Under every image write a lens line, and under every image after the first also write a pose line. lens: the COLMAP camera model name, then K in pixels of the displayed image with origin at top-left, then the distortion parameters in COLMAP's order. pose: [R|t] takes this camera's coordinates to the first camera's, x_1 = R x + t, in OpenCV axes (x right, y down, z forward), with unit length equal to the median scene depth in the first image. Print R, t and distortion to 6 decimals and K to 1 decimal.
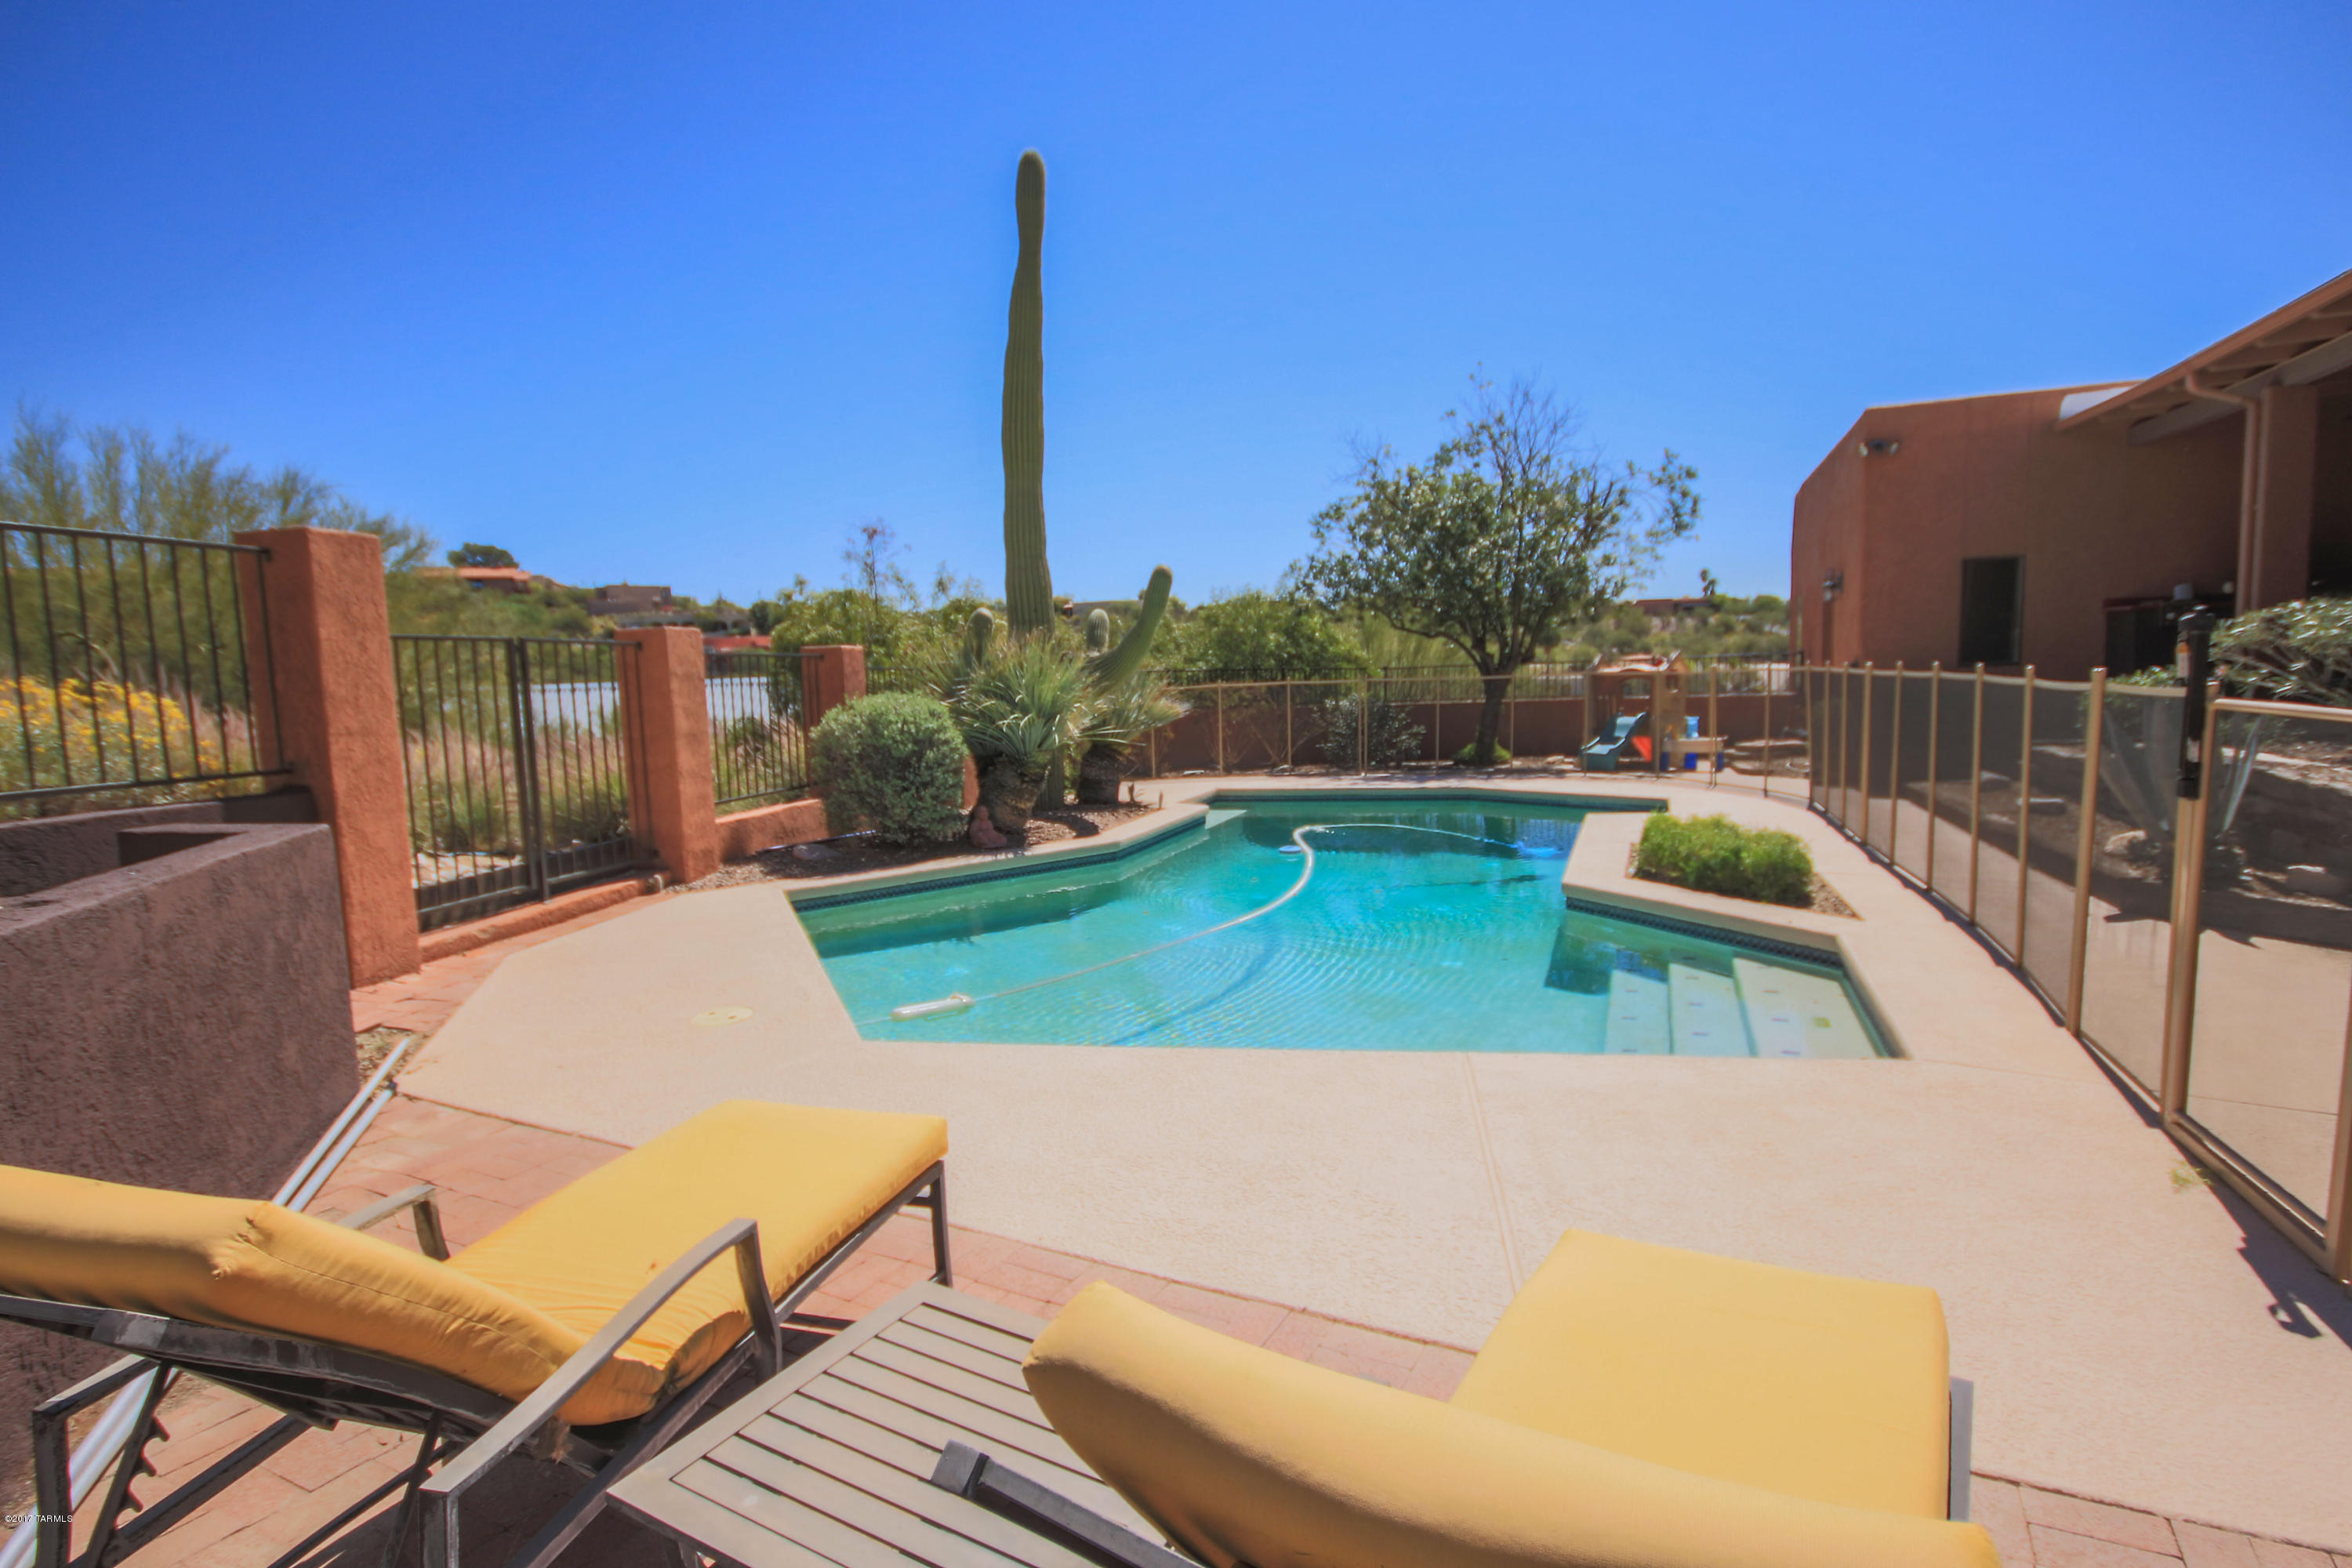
lens RADIAL K [[1205.5, 0, 1187.0], [0, 1205.5, 798.6], [0, 0, 1]] dist [0.003563, -0.008473]
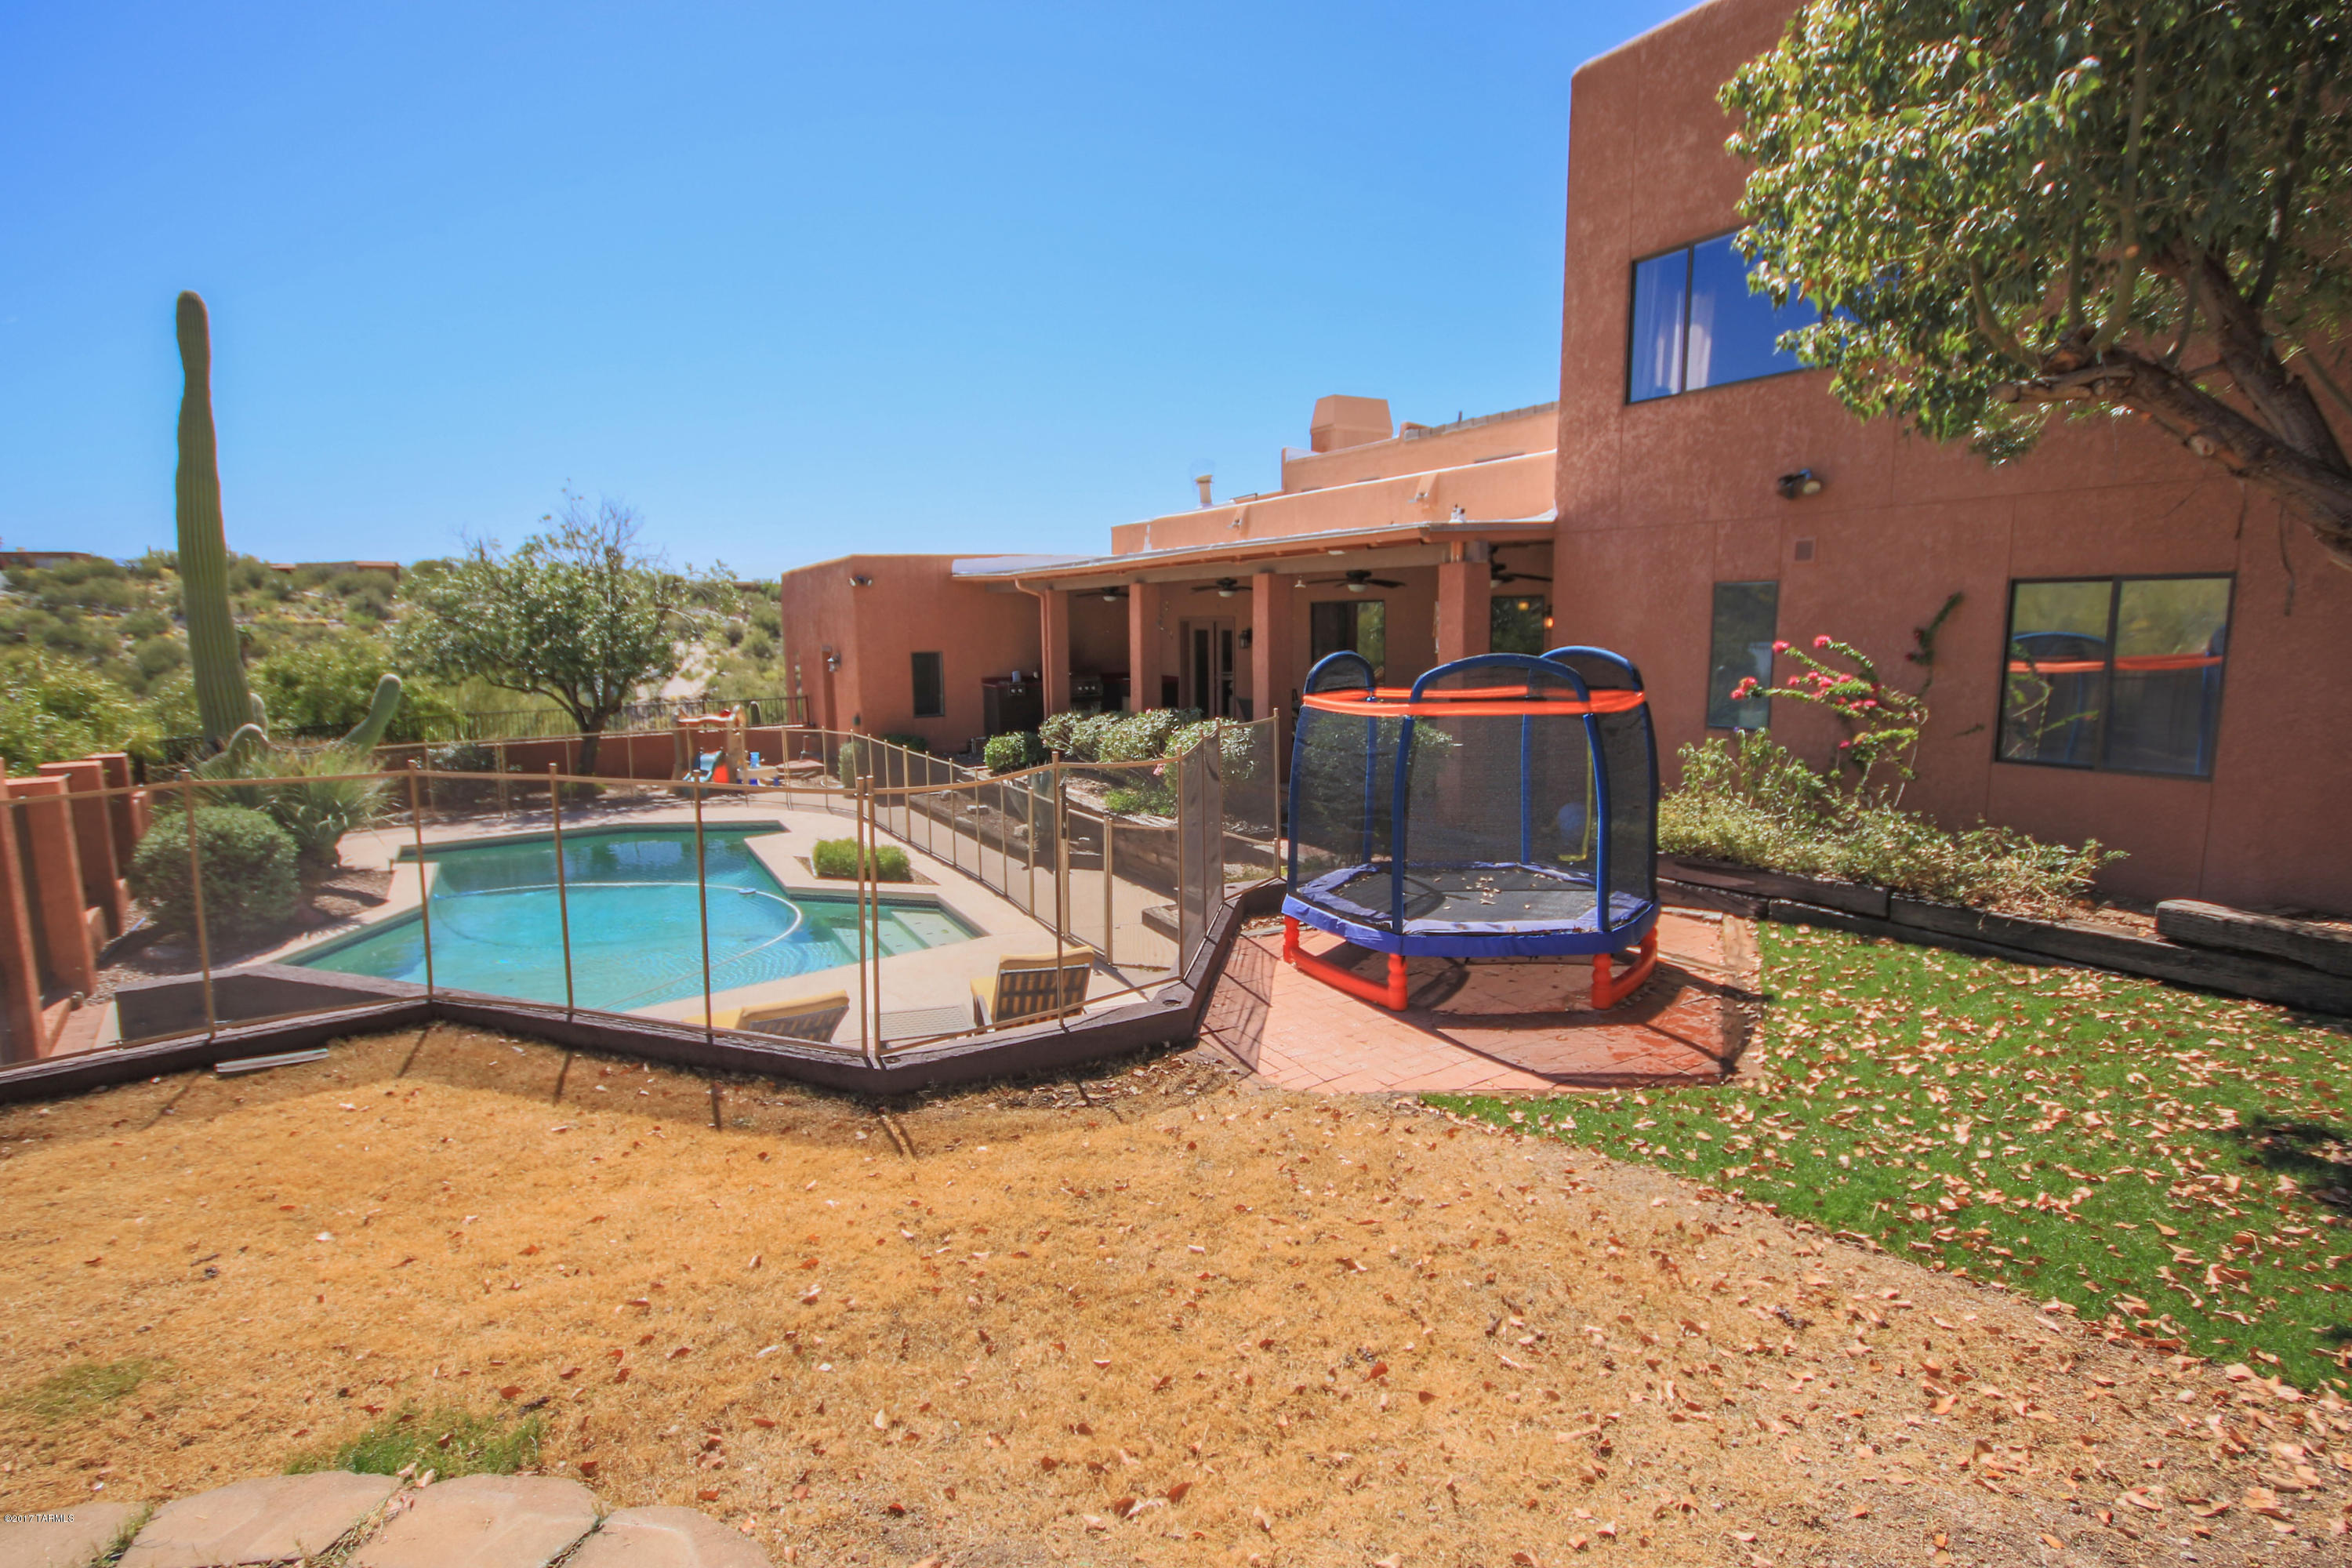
lens RADIAL K [[1205.5, 0, 1180.5], [0, 1205.5, 785.1], [0, 0, 1]] dist [0.003563, -0.008473]
pose [[0.658671, -0.083300, 0.747806, -0.397338], [0.068412, 0.996367, 0.050730, -0.082794], [-0.749315, 0.017744, 0.661976, -0.400889]]
